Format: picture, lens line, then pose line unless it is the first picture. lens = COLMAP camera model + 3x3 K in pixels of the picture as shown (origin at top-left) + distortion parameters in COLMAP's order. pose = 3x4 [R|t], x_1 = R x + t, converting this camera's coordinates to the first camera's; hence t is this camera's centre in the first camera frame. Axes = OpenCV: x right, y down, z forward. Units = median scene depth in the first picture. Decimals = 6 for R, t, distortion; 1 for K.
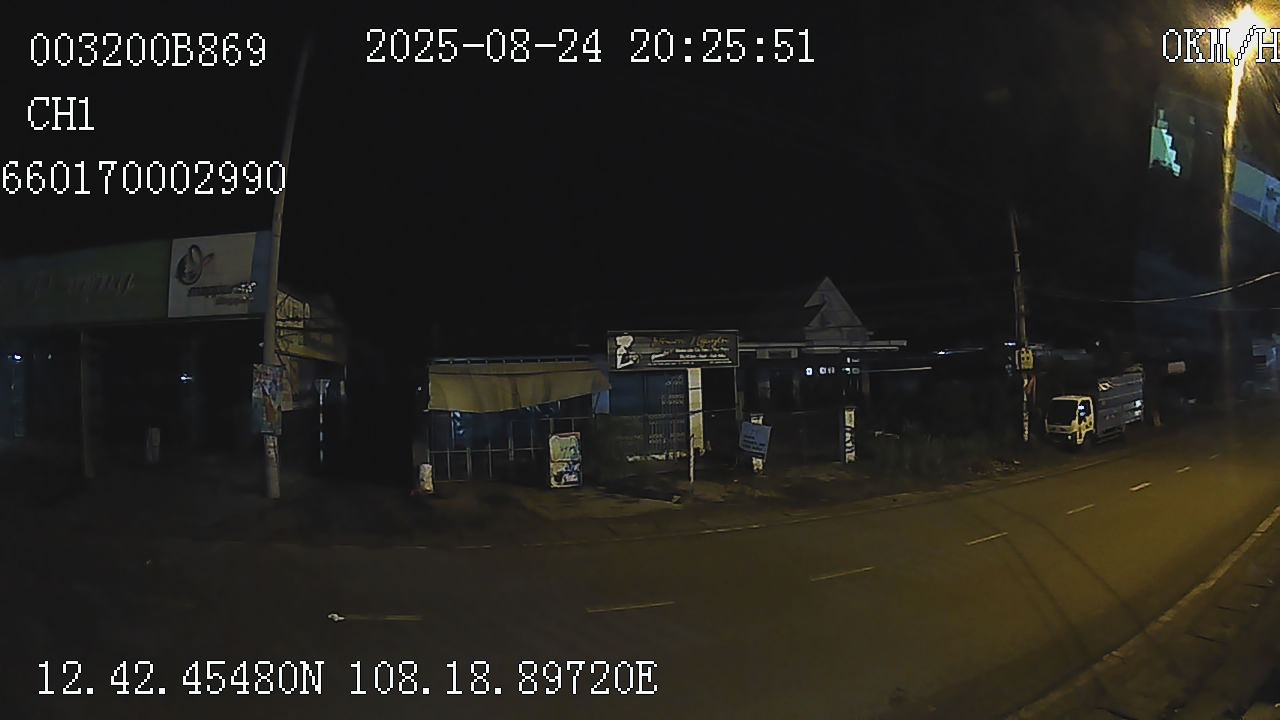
lens RADIAL K [[906.4, 0, 641.4], [0, 906.4, 333.9], [0, 0, 1]] dist [-0.414944, 0.161028]
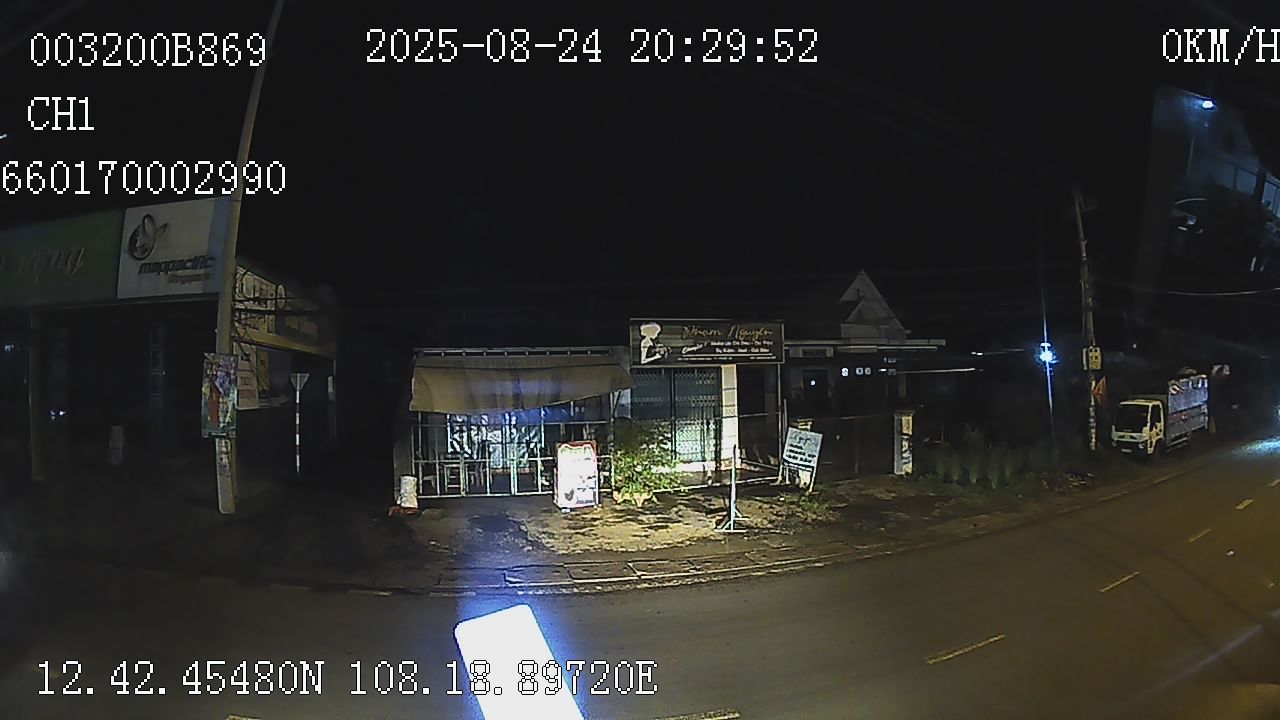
lens RADIAL K [[906.4, 0, 641.4], [0, 906.4, 333.9], [0, 0, 1]] dist [-0.414944, 0.161028]
pose [[0.999764, 0.009593, -0.019512, -0.010142], [-0.009603, 0.999954, -0.000438, 0.010572], [0.019507, 0.000625, 0.999810, 0.155867]]
